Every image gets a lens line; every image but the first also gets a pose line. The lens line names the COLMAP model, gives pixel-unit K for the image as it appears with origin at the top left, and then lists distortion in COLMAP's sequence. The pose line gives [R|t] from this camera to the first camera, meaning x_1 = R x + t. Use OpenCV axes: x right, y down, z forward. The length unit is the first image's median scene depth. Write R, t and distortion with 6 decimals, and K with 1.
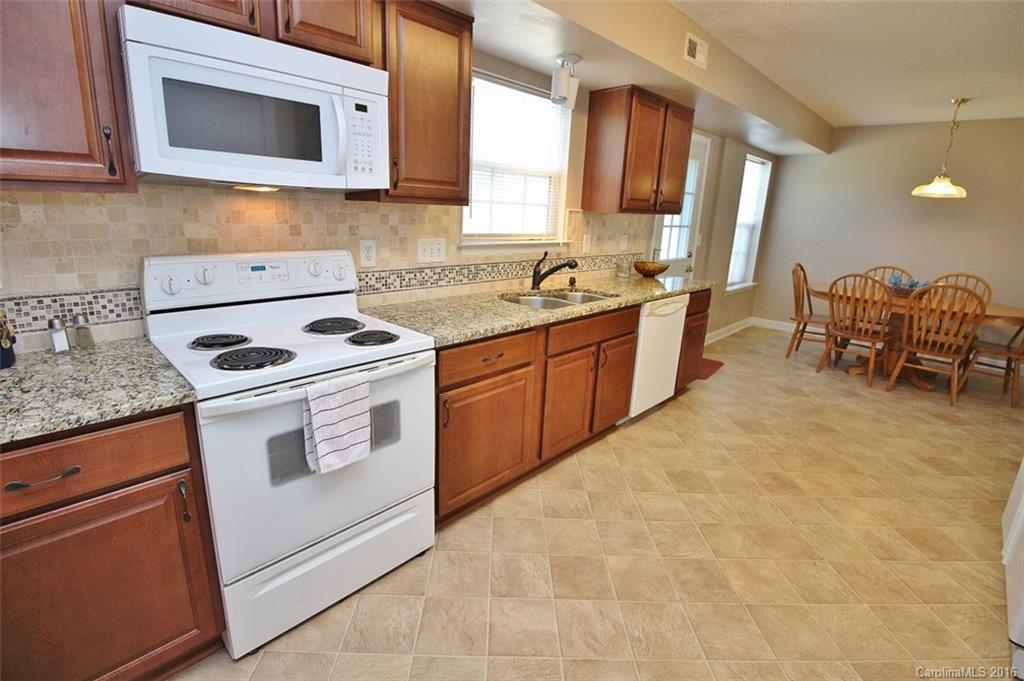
lens RADIAL K [[471.6, 0, 509.4], [0, 471.6, 331.2], [0, 0, 1]] dist [-0.000894, -0.012149]
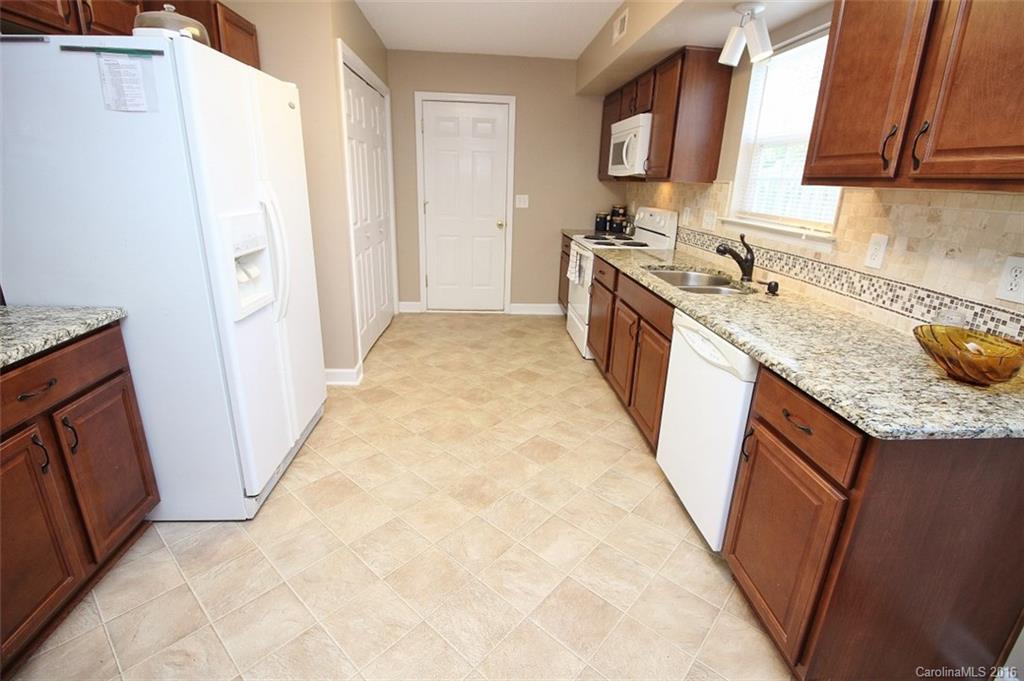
lens RADIAL K [[471.6, 0, 512.0], [0, 471.6, 327.0], [0, 0, 1]] dist [-0.000894, -0.012149]
pose [[-0.666561, 0.162229, -0.727583, 1.101589], [-0.244556, 0.874425, 0.419015, -0.306756], [0.704193, 0.457234, -0.543184, 1.378515]]
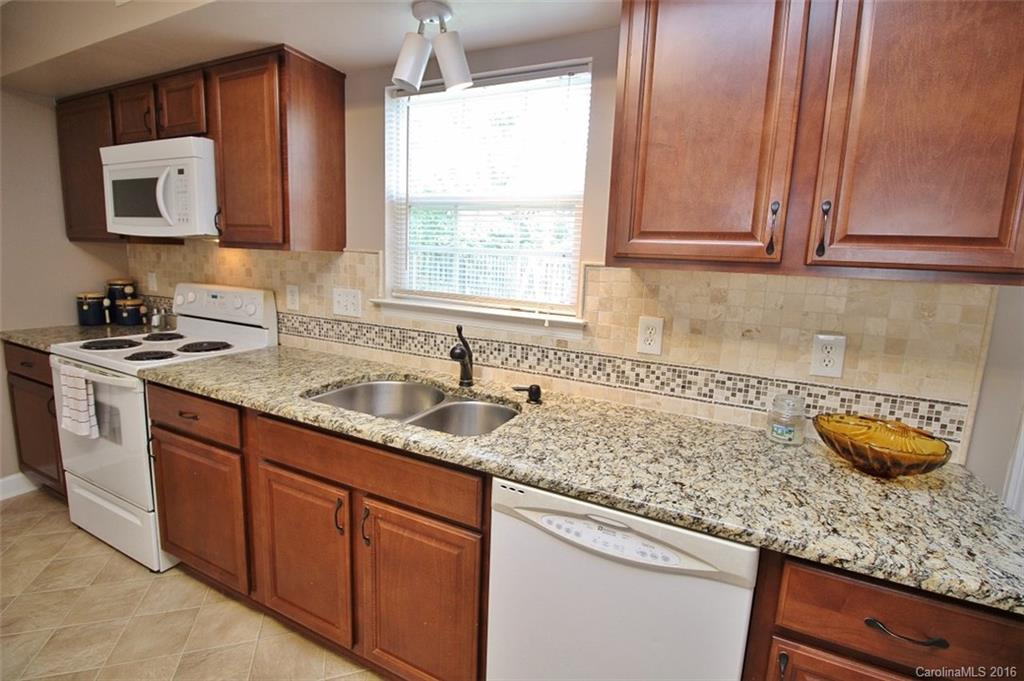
lens RADIAL K [[471.6, 0, 511.7], [0, 471.6, 330.2], [0, 0, 1]] dist [-0.000894, -0.012149]
pose [[0.310796, 0.121435, -0.942687, 0.747668], [-0.266897, 0.963050, 0.036064, -0.226109], [0.912234, 0.240392, 0.331723, 0.954563]]
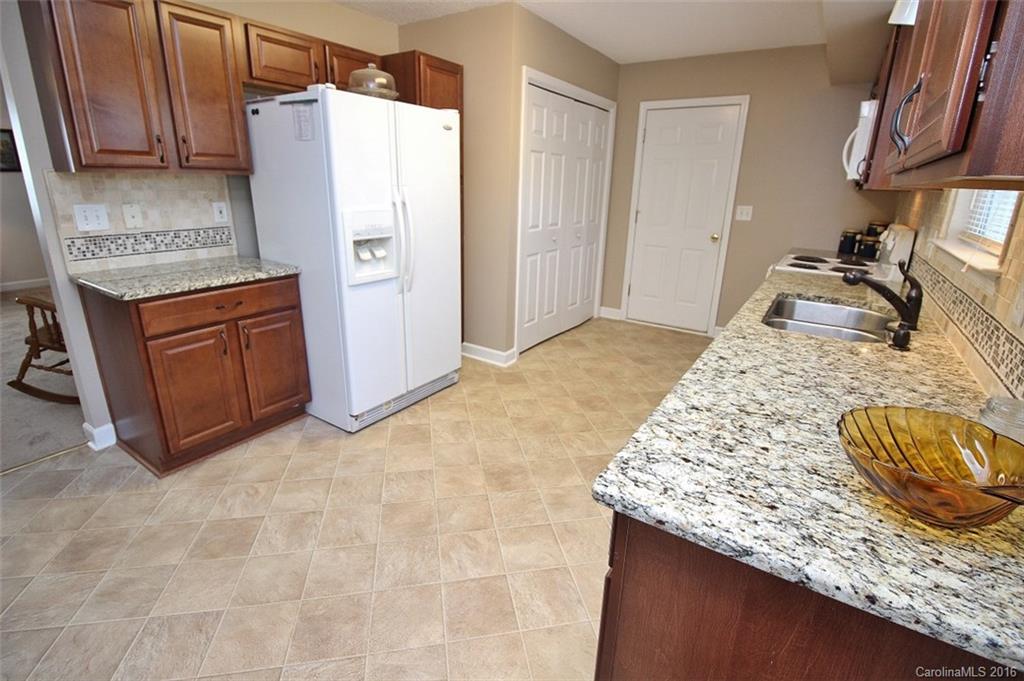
lens RADIAL K [[471.6, 0, 512.7], [0, 471.6, 326.8], [0, 0, 1]] dist [-0.000894, -0.012149]
pose [[-0.980640, -0.009102, -0.195607, 0.741069], [-0.110002, 0.852016, 0.511828, -0.382252], [0.162002, 0.523436, -0.836523, 1.612618]]
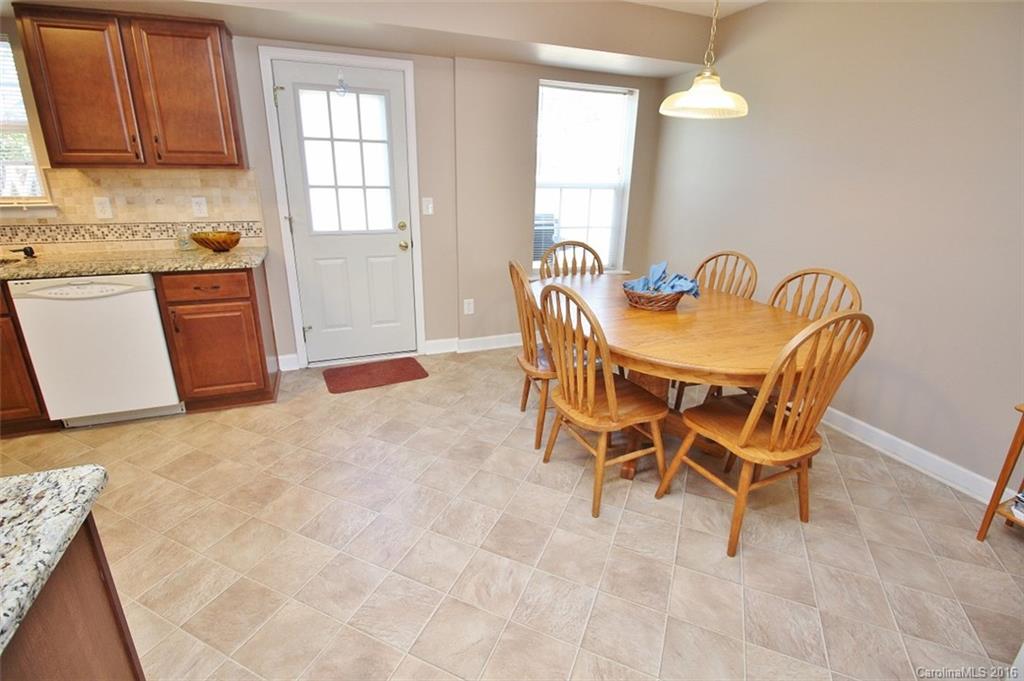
lens RADIAL K [[471.6, 0, 509.2], [0, 471.6, 329.6], [0, 0, 1]] dist [-0.000894, -0.012149]
pose [[0.912041, 0.102922, -0.396974, 1.554833], [-0.083886, 0.994348, 0.065075, -0.113784], [0.401428, -0.026050, 0.915520, 0.699211]]
